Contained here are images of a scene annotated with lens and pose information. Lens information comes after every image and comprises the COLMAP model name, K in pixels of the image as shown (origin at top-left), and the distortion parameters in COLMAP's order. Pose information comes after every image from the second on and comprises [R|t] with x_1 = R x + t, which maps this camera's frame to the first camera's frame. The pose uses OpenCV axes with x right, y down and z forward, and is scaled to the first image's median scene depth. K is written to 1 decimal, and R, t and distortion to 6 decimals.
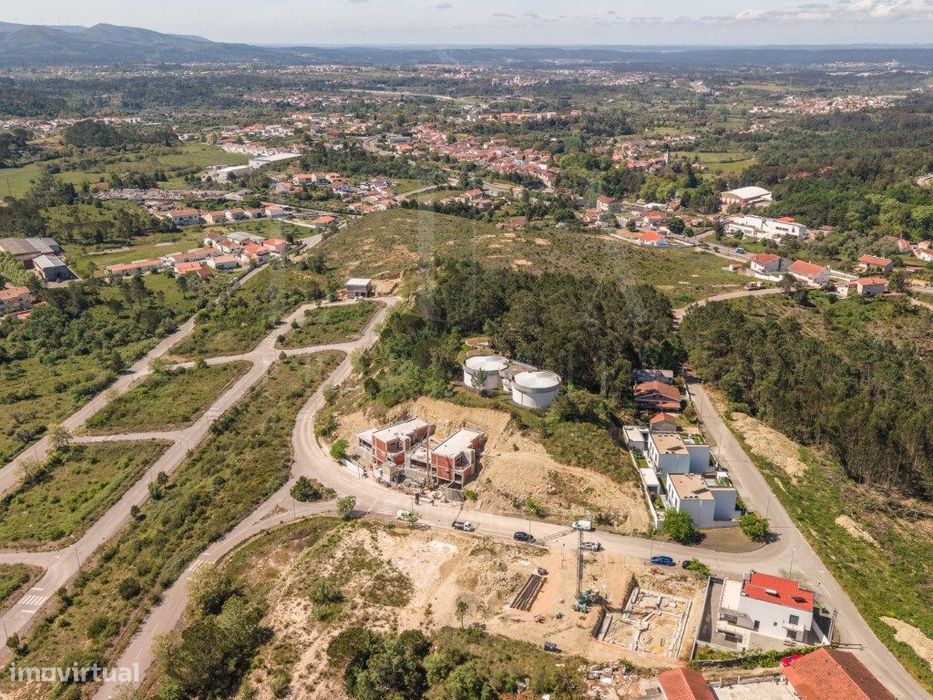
lens RADIAL K [[835.7, 0, 463.6], [0, 835.7, 351.1], [0, 0, 1]] dist [0.058370, -0.079502]
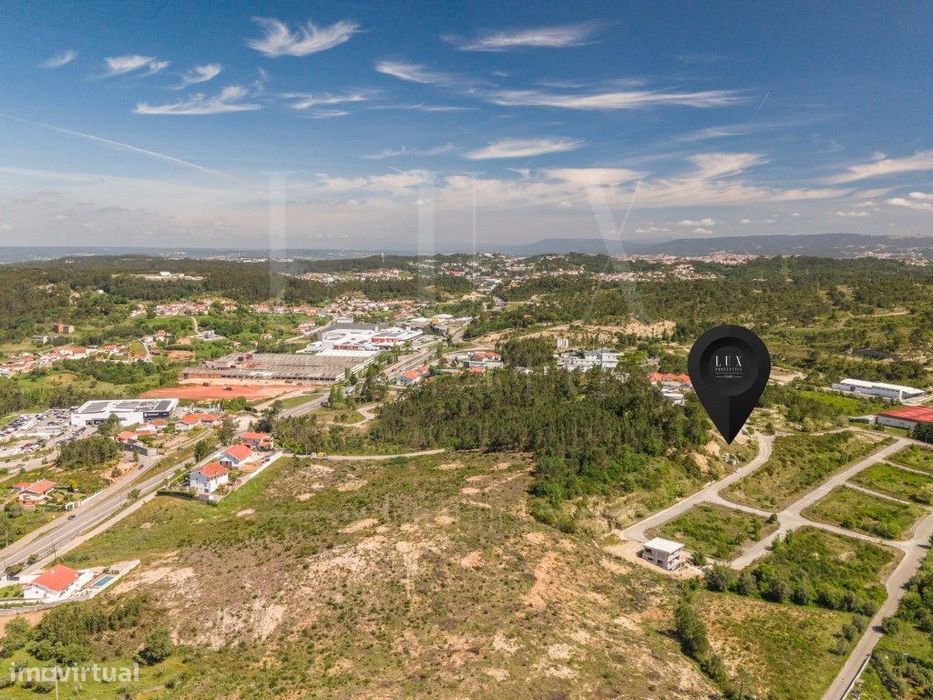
lens RADIAL K [[835.7, 0, 466.9], [0, 835.7, 352.9], [0, 0, 1]] dist [0.058370, -0.079502]
pose [[-0.841391, -0.062402, 0.536812, -0.336532], [0.189708, 0.895995, 0.401502, -0.517411], [-0.506035, 0.439658, -0.742044, 1.417035]]
